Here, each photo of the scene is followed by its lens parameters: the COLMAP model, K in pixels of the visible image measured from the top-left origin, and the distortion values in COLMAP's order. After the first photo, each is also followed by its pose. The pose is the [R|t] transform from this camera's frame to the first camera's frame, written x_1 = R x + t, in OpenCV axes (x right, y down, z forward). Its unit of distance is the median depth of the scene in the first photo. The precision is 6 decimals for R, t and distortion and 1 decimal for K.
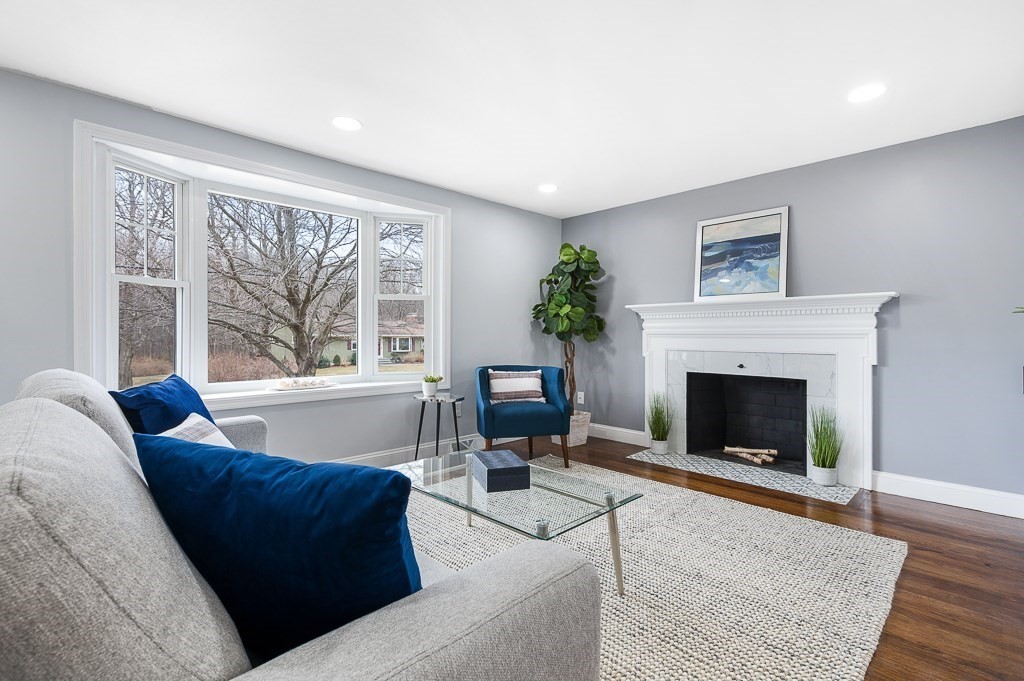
lens RADIAL K [[470.1, 0, 509.0], [0, 470.1, 337.7], [0, 0, 1]] dist [0.000386, 0.000060]
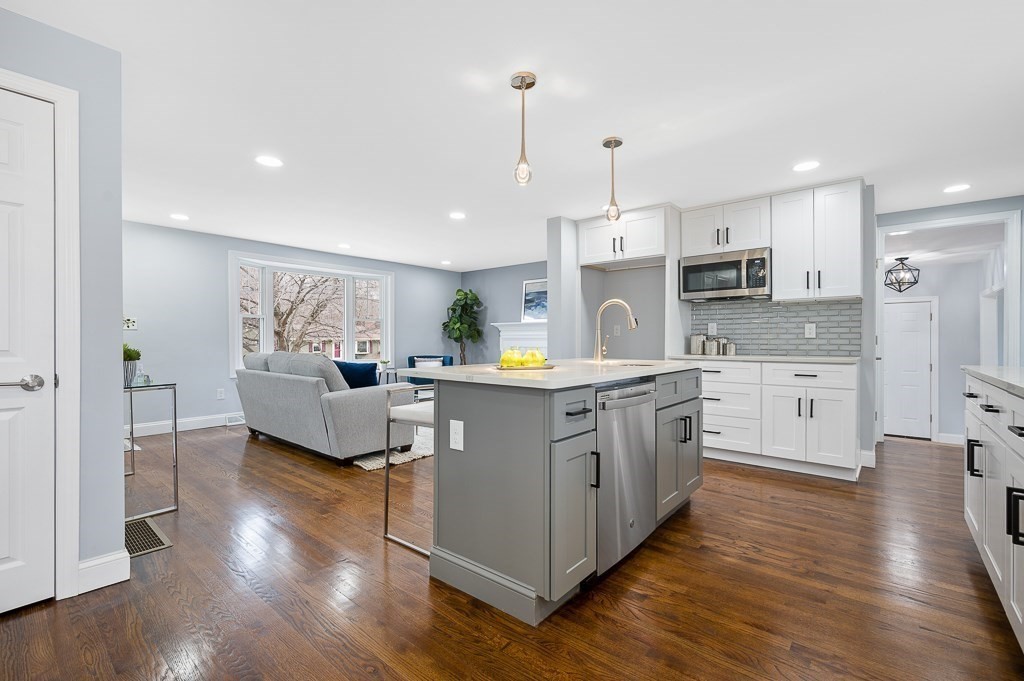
lens RADIAL K [[446.5, 0, 509.5], [0, 446.5, 338.9], [0, 0, 1]] dist [0.000986, 0.000099]
pose [[0.994856, -0.003960, 0.101219, 0.139314], [0.004312, 0.999985, -0.003258, -0.000779], [-0.101205, 0.003677, 0.994859, -0.750383]]
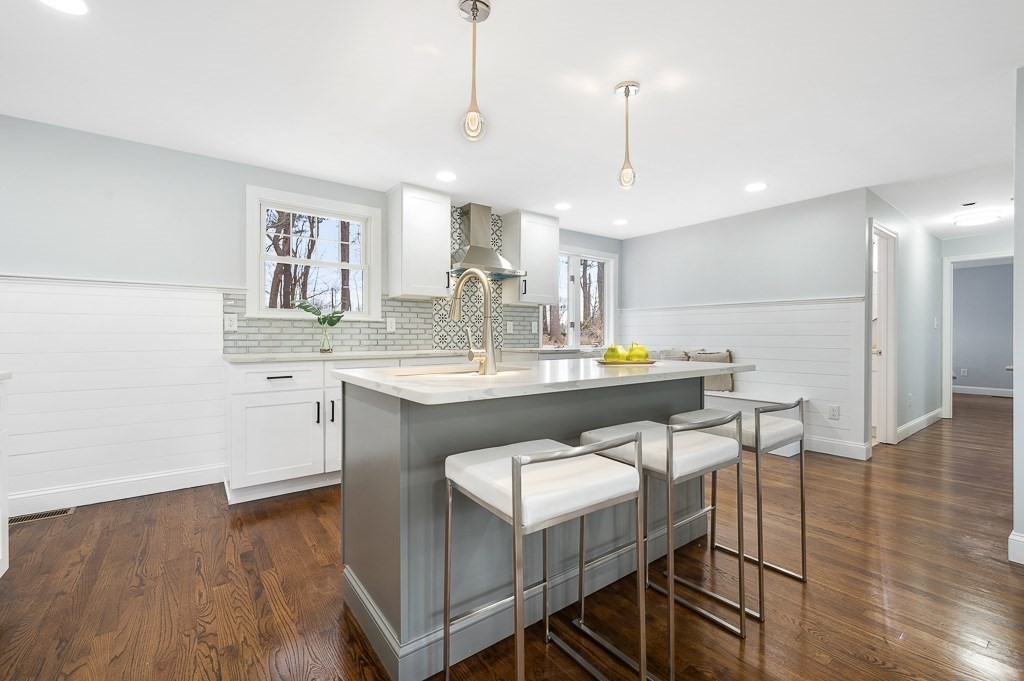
lens RADIAL K [[431.7, 0, 512.0], [0, 431.7, 340.5], [0, 0, 1]] dist [0.000267, 0.000030]
pose [[-0.992069, -0.005139, 0.125589, 0.271395], [-0.003510, 0.999907, 0.013189, -0.001360], [-0.125645, 0.012644, -0.991995, 0.237475]]
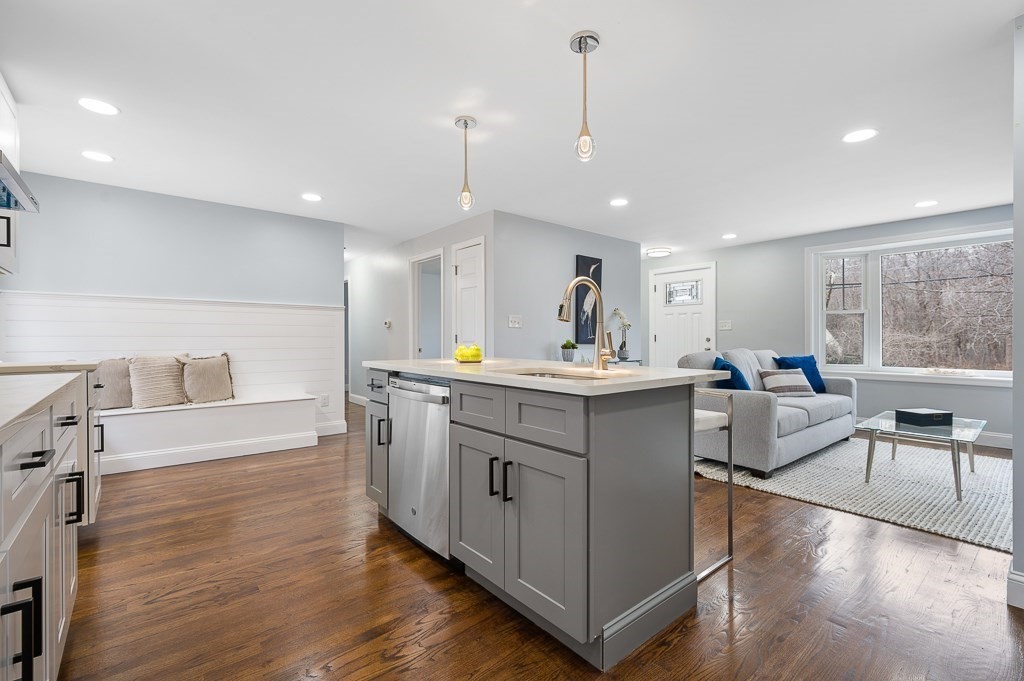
lens RADIAL K [[451.1, 0, 512.0], [0, 451.1, 340.5], [0, 0, 1]] dist [0.000918, 0.000161]
pose [[-0.073911, 0.006579, -0.997243, 0.788283], [-0.003517, 0.999970, 0.006857, -0.002235], [0.997259, 0.004014, -0.073886, -0.165681]]
